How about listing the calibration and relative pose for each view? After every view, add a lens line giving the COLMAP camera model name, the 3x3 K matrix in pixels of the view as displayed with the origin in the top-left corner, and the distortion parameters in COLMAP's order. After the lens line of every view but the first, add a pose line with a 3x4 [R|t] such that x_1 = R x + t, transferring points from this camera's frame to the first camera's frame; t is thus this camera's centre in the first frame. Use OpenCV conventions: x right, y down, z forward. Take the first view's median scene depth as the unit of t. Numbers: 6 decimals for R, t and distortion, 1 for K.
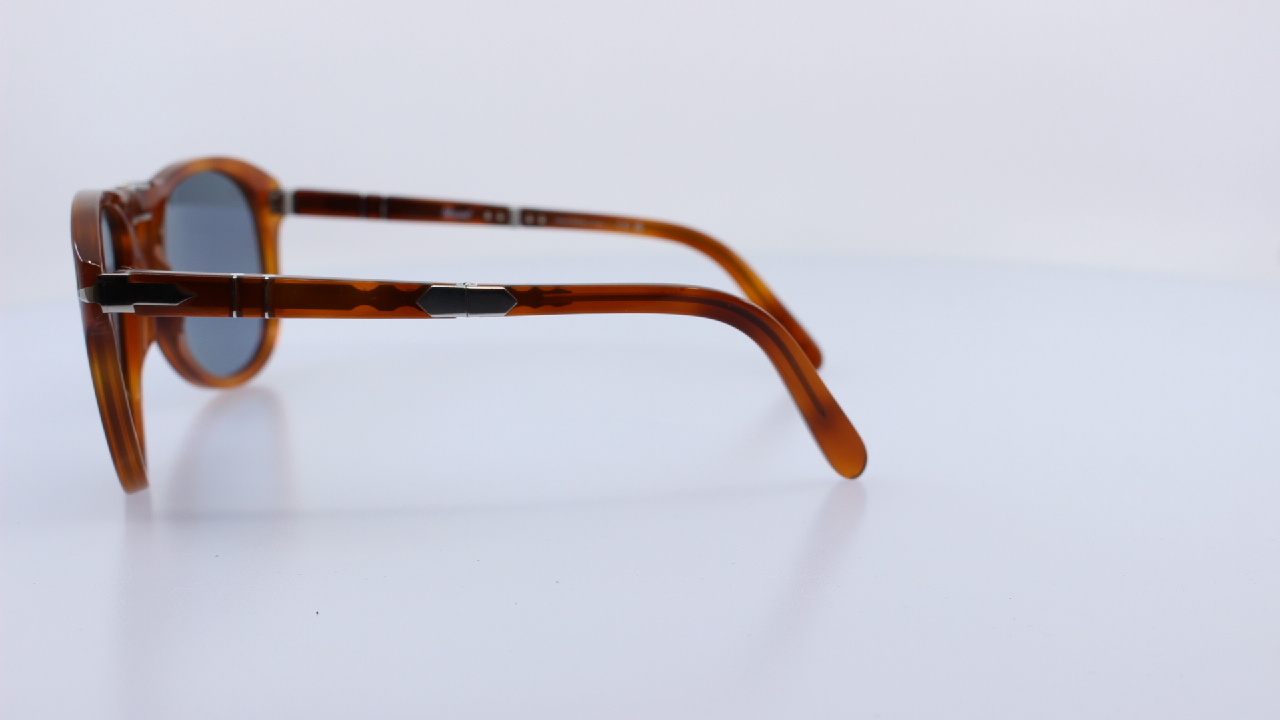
lens RADIAL K [[1643.6, 0, 640.0], [0, 1643.6, 360.0], [0, 0, 1]] dist [-0.091551, 0.032244]
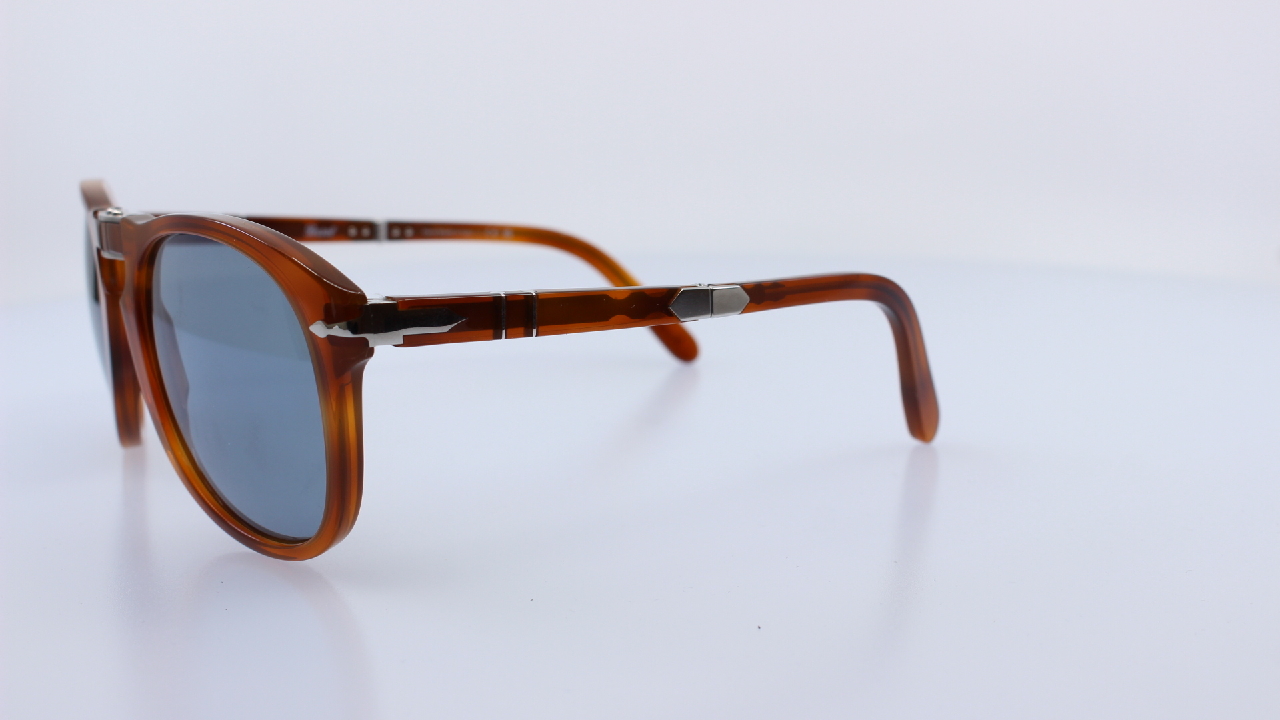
lens RADIAL K [[1643.6, 0, 640.0], [0, 1643.6, 360.0], [0, 0, 1]] dist [-0.091551, 0.032244]
pose [[0.865857, -0.096265, 0.490943, -0.422655], [0.100264, 0.994794, 0.018230, -0.015656], [-0.490142, 0.033439, 0.871001, 0.107556]]
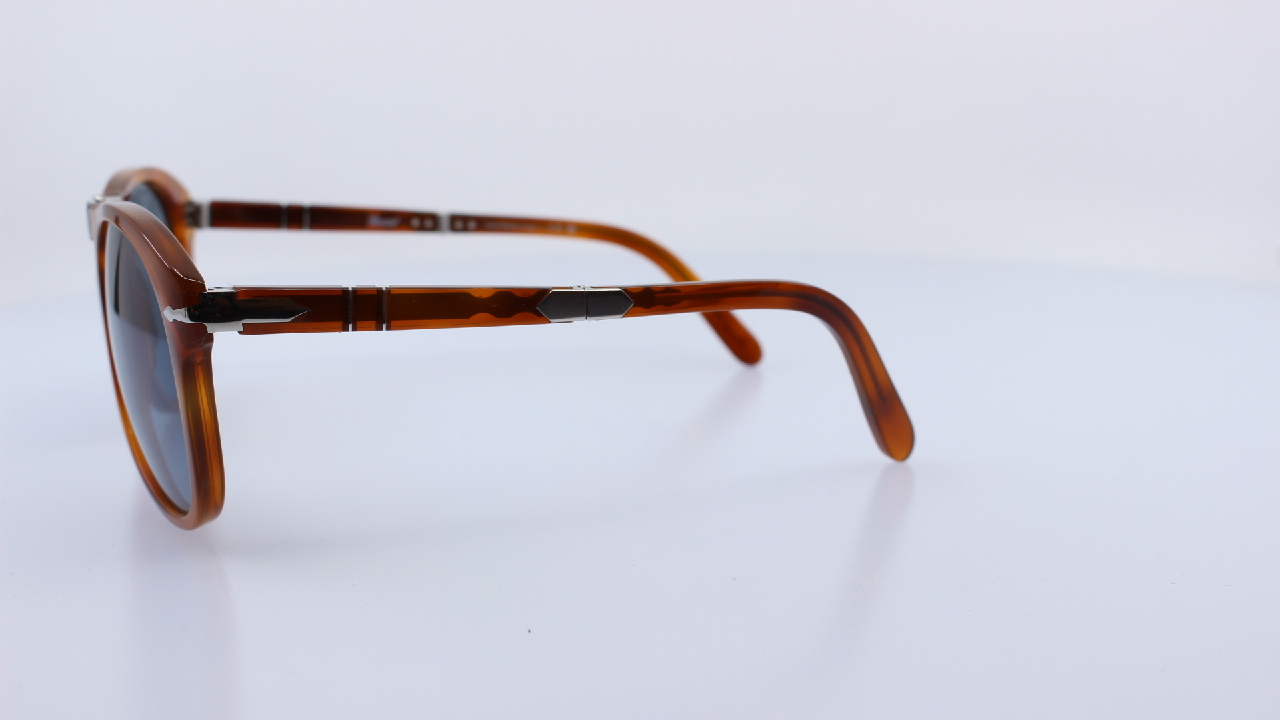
lens RADIAL K [[1643.6, 0, 640.0], [0, 1643.6, 360.0], [0, 0, 1]] dist [-0.091551, 0.032244]
pose [[0.965721, -0.050691, 0.254584, -0.218619], [0.051693, 0.998659, 0.002758, -0.002326], [-0.254383, 0.010497, 0.967047, 0.026605]]
